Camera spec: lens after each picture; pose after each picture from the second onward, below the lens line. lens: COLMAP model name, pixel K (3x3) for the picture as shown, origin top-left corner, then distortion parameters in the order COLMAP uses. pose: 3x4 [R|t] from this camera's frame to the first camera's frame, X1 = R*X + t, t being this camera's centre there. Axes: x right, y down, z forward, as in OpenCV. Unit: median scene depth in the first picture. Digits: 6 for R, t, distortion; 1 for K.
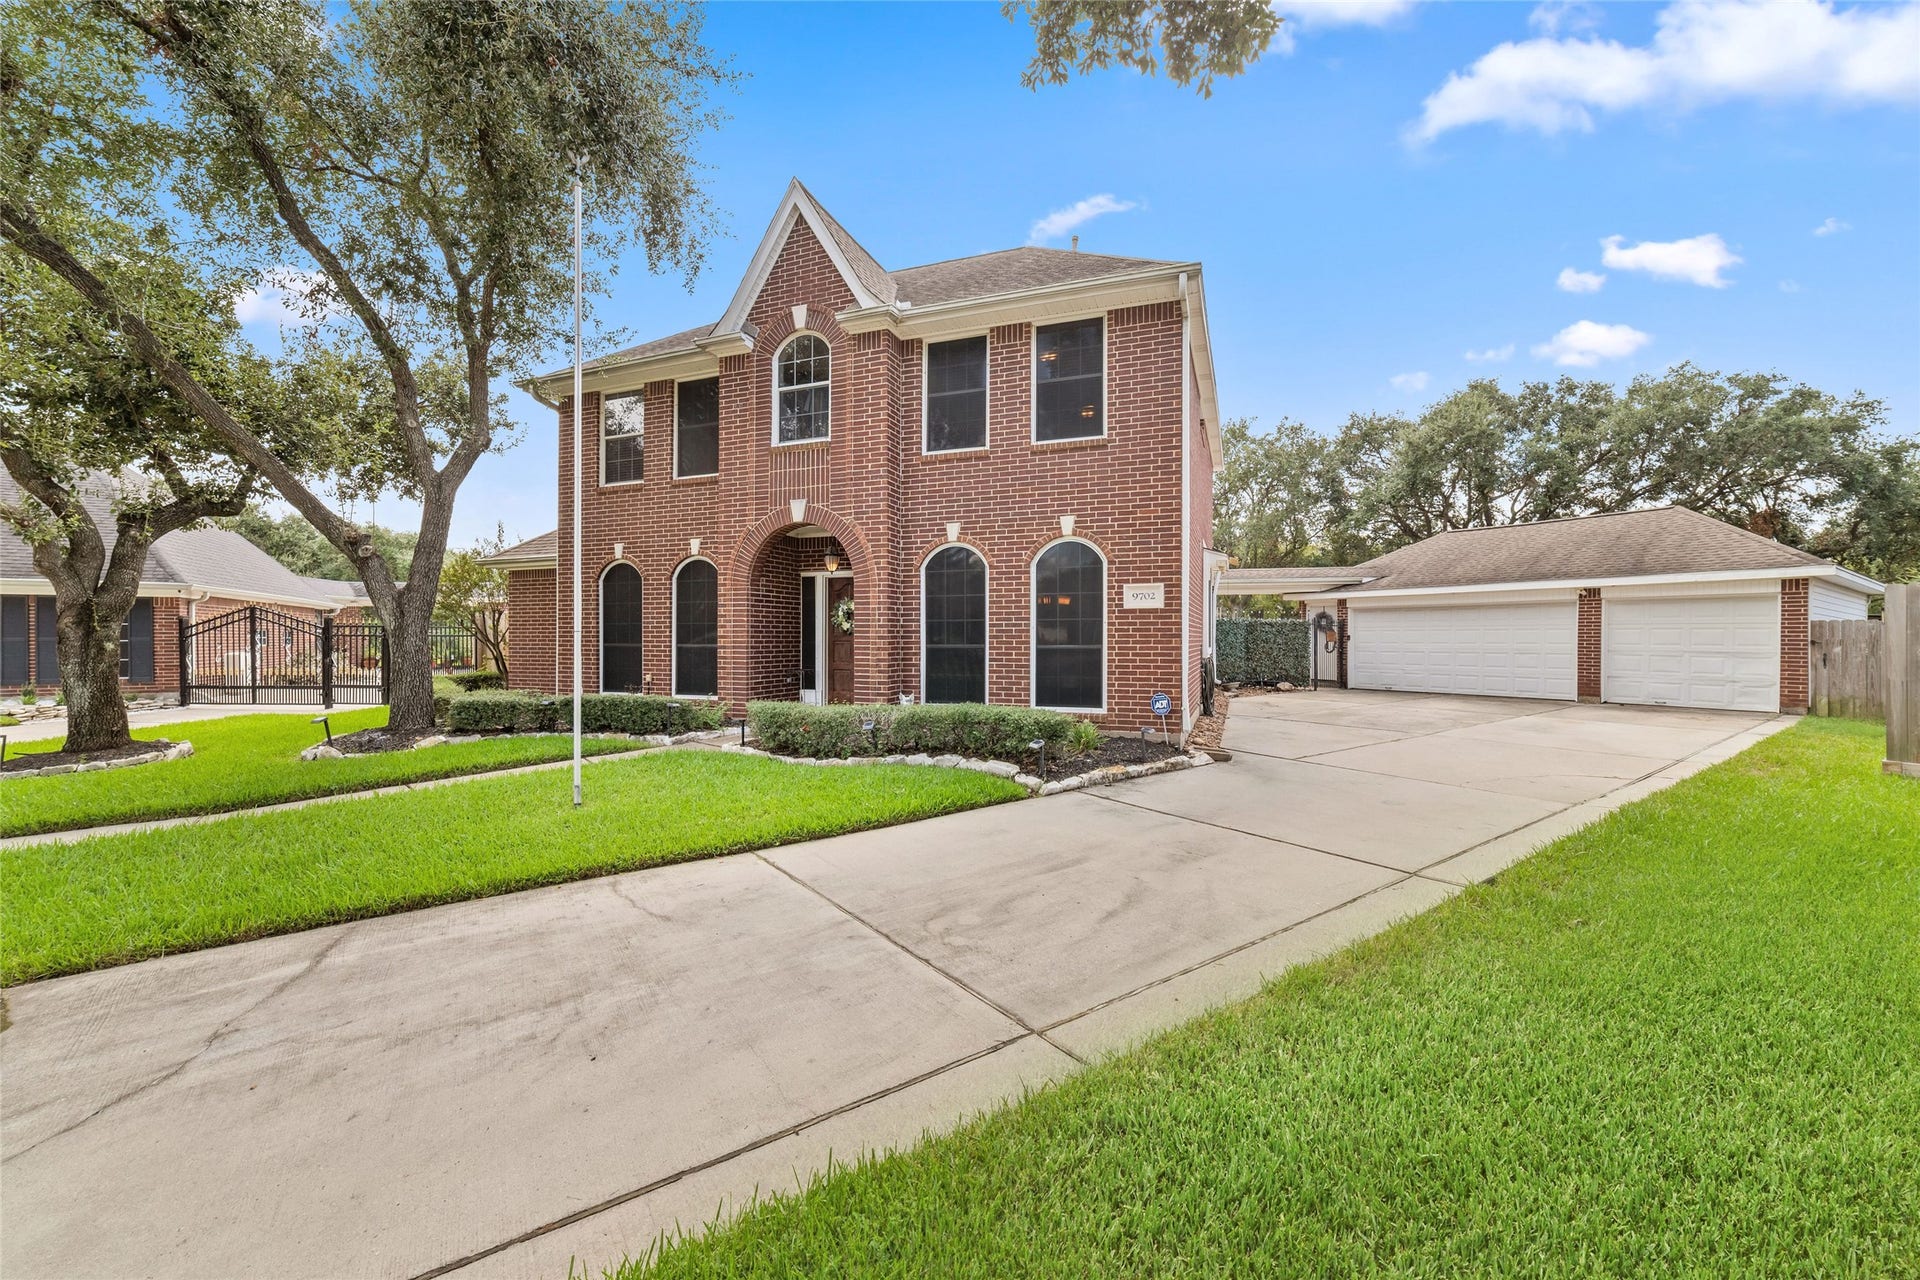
lens RADIAL K [[739.8, 0, 952.1], [0, 739.8, 637.8], [0, 0, 1]] dist [-0.015962, 0.005271]
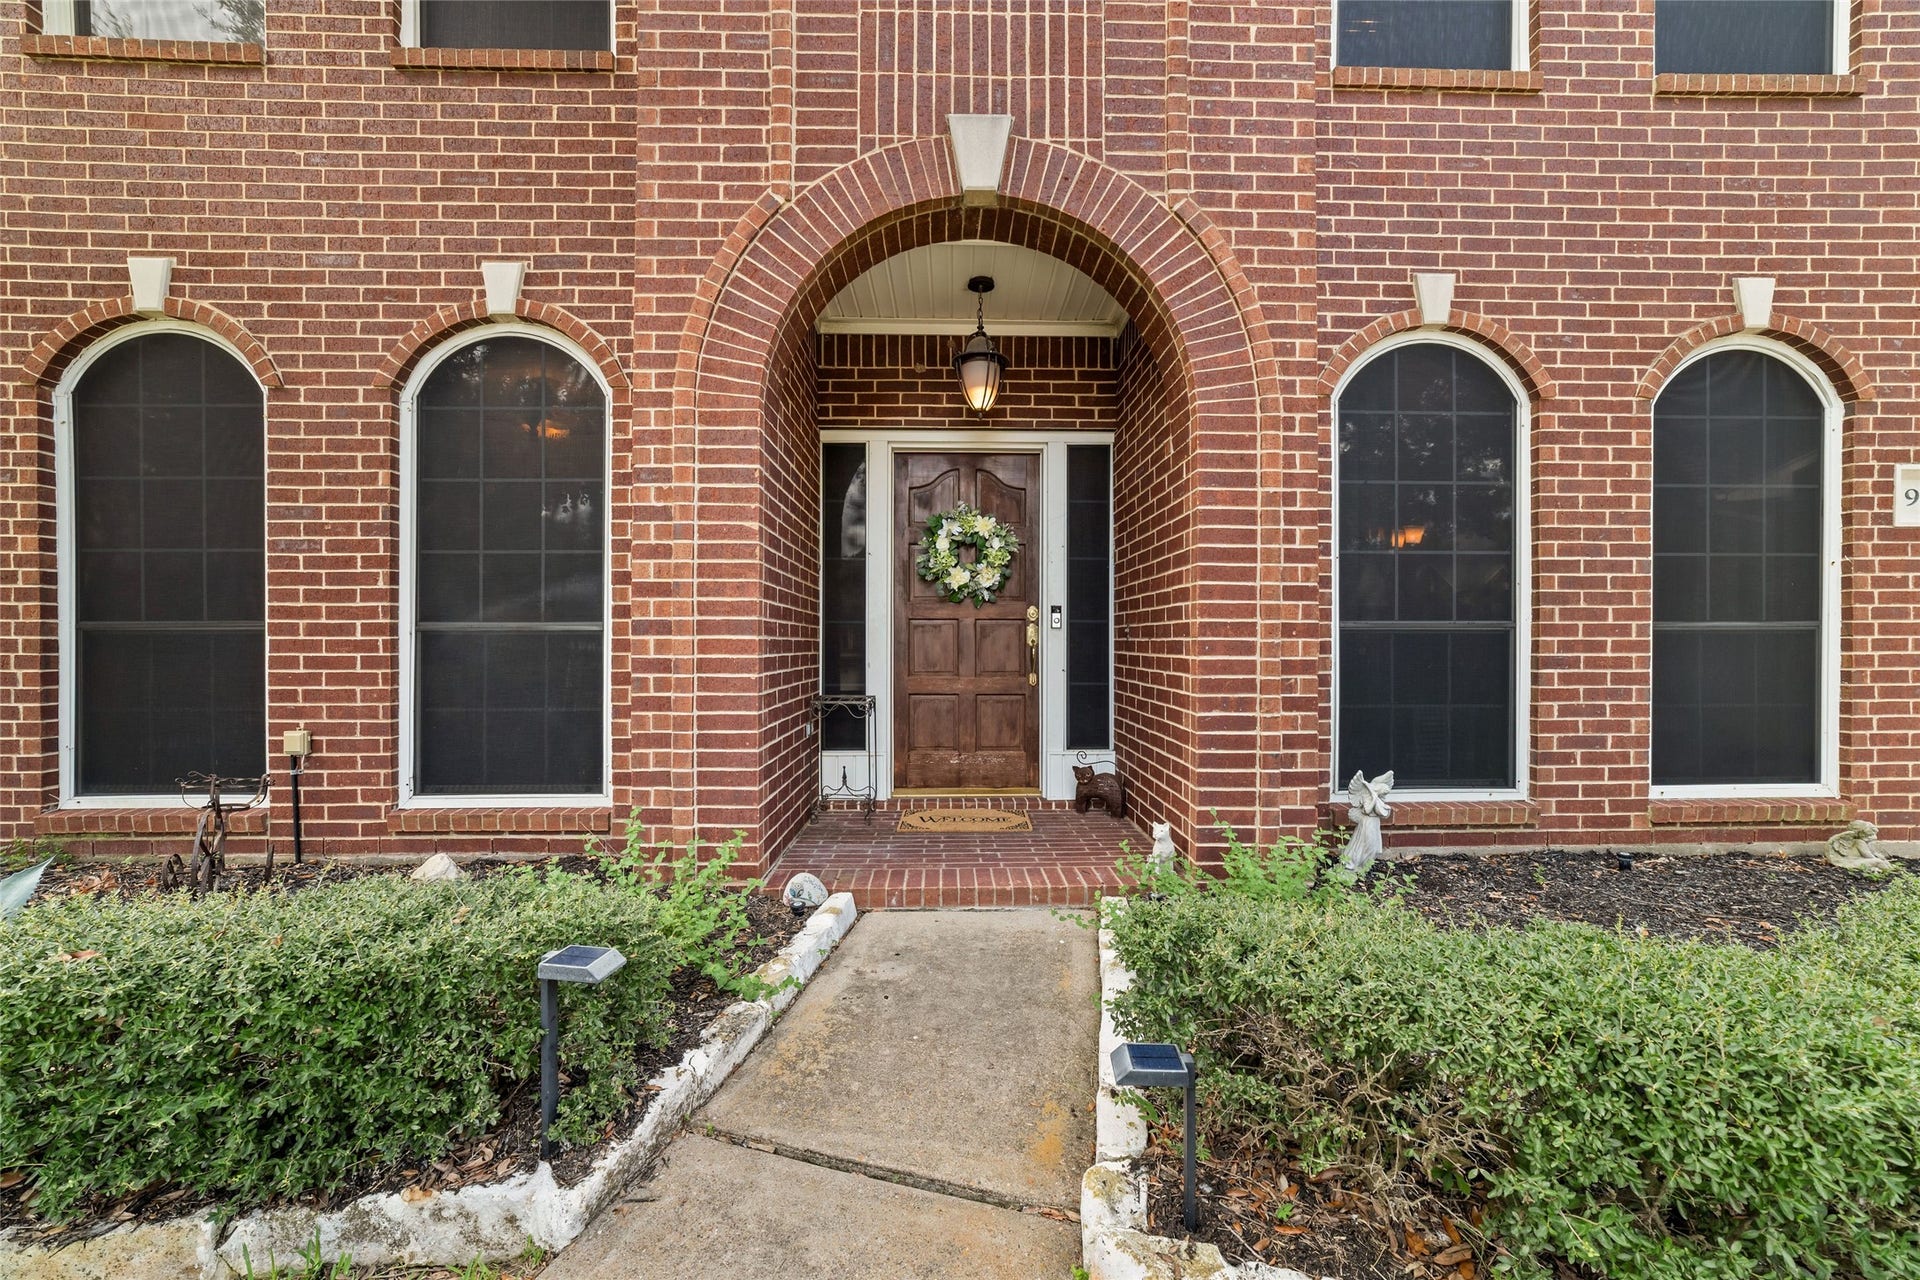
lens RADIAL K [[739.8, 0, 962.1], [0, 739.8, 645.1], [0, 0, 1]] dist [-0.015962, 0.005271]
pose [[0.921987, -0.001182, 0.387220, -0.327326], [0.000493, 0.999998, 0.001878, 0.019634], [-0.387222, -0.001540, 0.921985, 0.740852]]
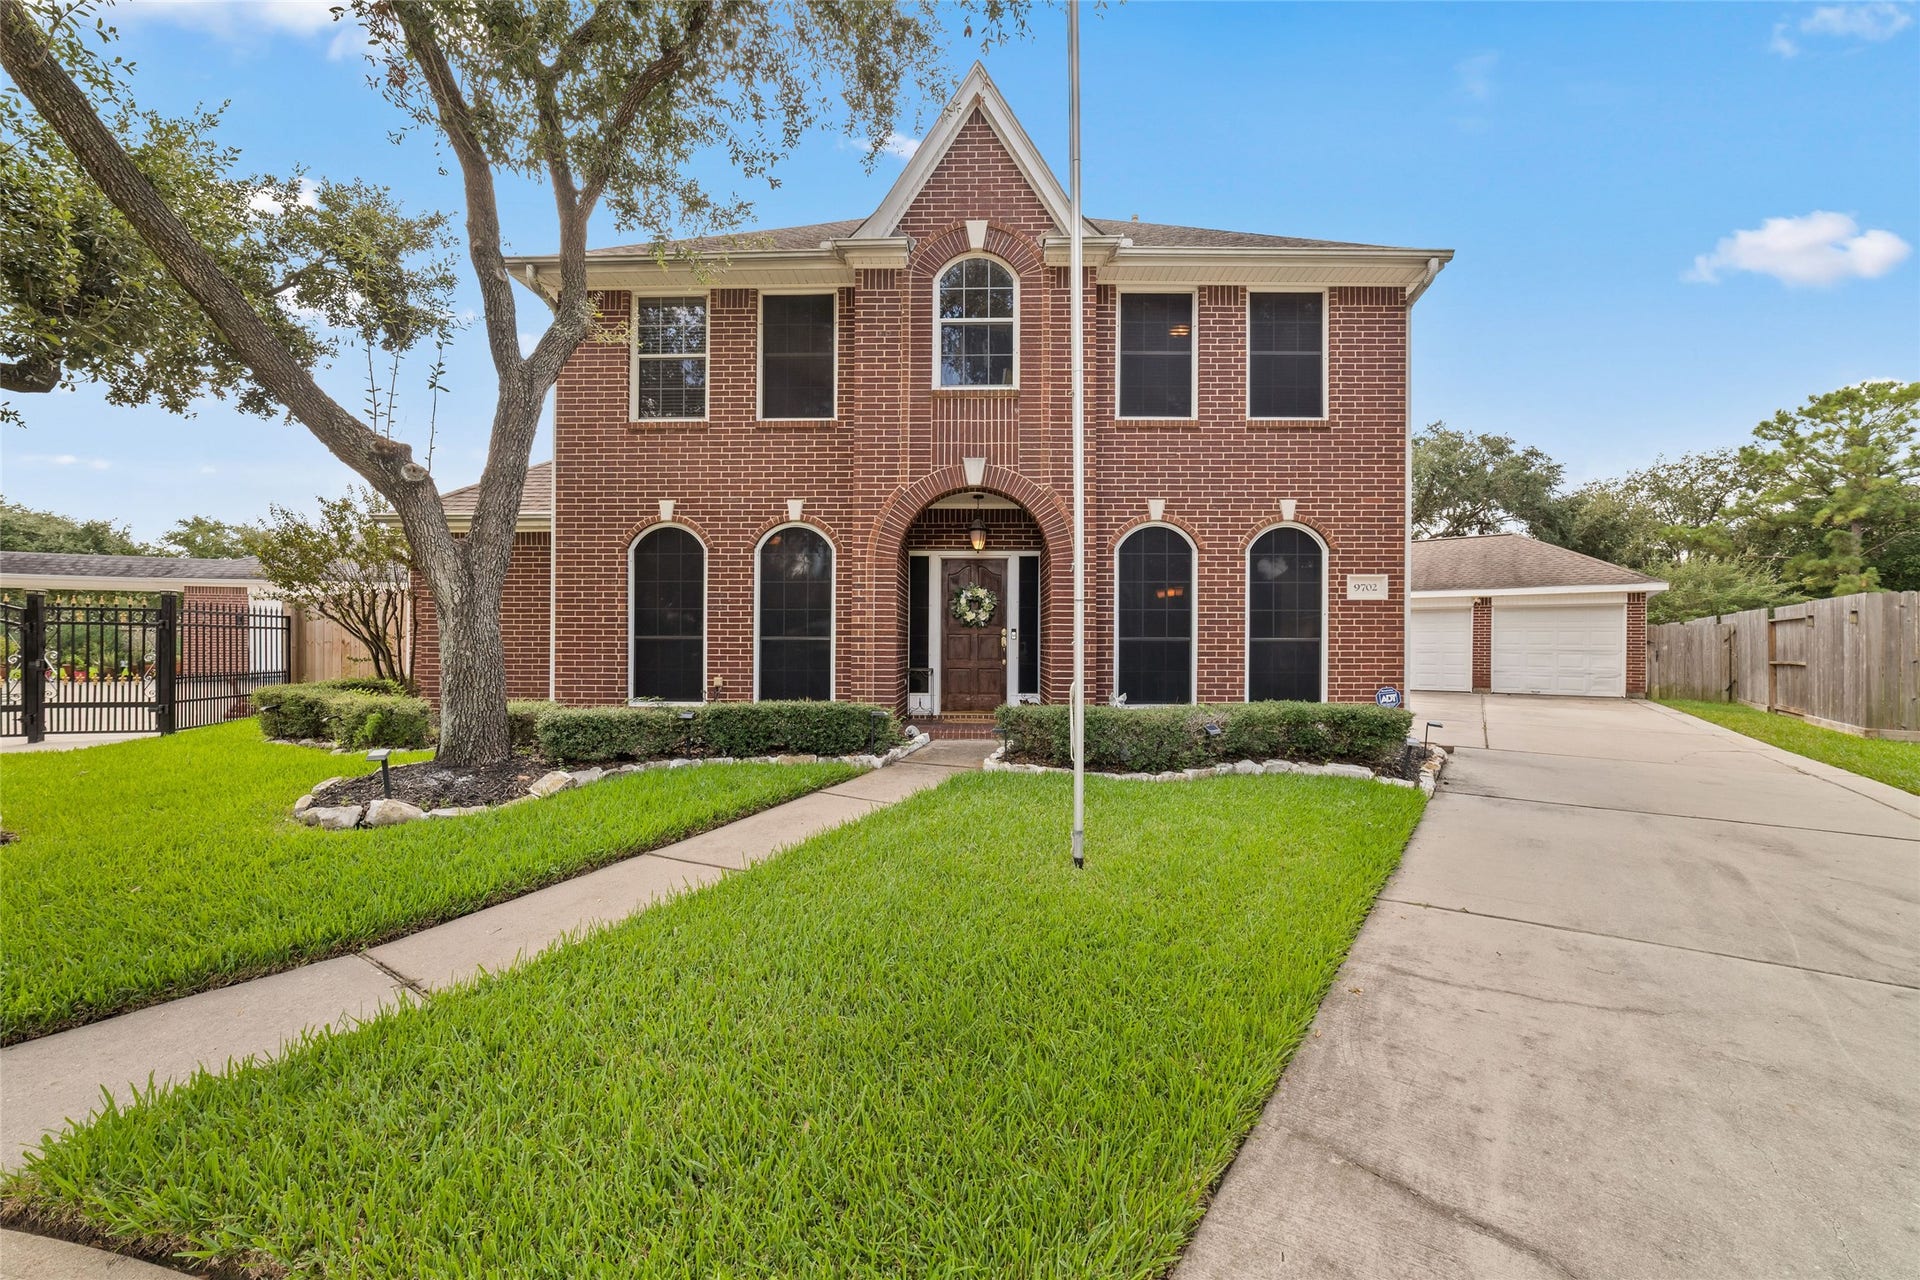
lens RADIAL K [[739.8, 0, 959.9], [0, 739.8, 645.5], [0, 0, 1]] dist [-0.015962, 0.005271]
pose [[0.940103, 0.002935, 0.340878, -0.502099], [-0.003493, 0.999993, 0.001024, 0.018528], [-0.340873, -0.002153, 0.940107, 0.240974]]
